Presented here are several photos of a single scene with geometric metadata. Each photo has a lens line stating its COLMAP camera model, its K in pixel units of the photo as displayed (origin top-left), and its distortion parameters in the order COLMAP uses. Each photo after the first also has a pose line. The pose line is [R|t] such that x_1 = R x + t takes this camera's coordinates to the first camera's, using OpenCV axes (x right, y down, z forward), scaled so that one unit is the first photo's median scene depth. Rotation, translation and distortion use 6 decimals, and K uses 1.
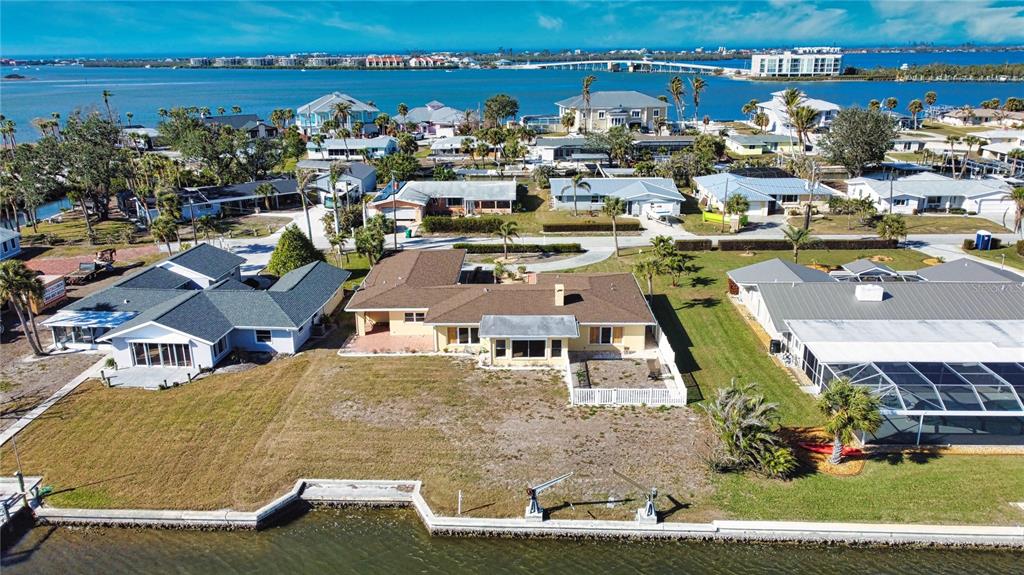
lens RADIAL K [[772.7, 0, 512.0], [0, 772.7, 287.5], [0, 0, 1]] dist [0.005484, -0.003977]
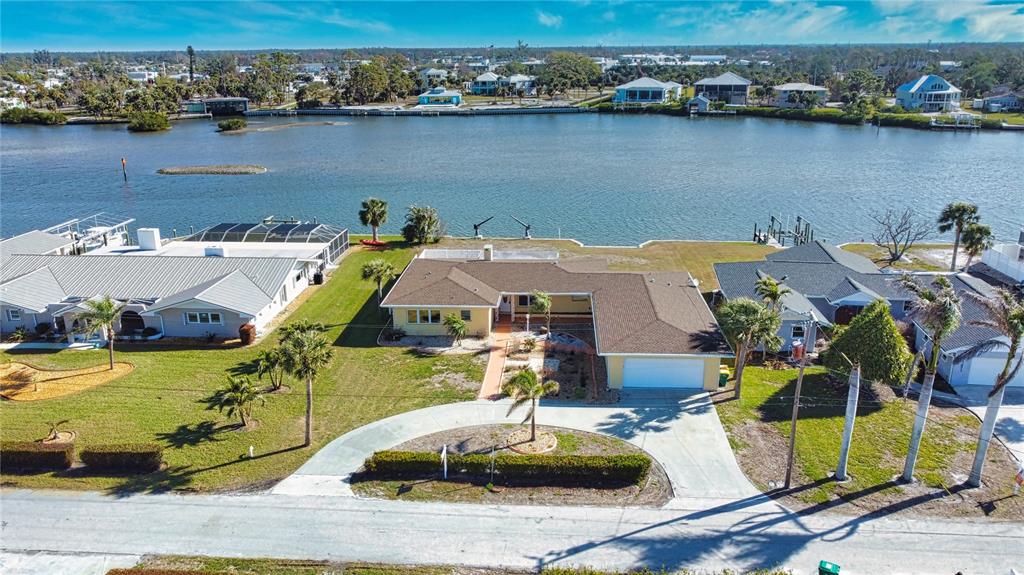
lens RADIAL K [[772.7, 0, 512.0], [0, 772.7, 287.5], [0, 0, 1]] dist [0.005484, -0.003977]
pose [[-0.998524, 0.003866, 0.054169, -0.031084], [0.033911, 0.823489, 0.566318, -0.552679], [-0.042418, 0.567319, -0.822405, 1.849427]]
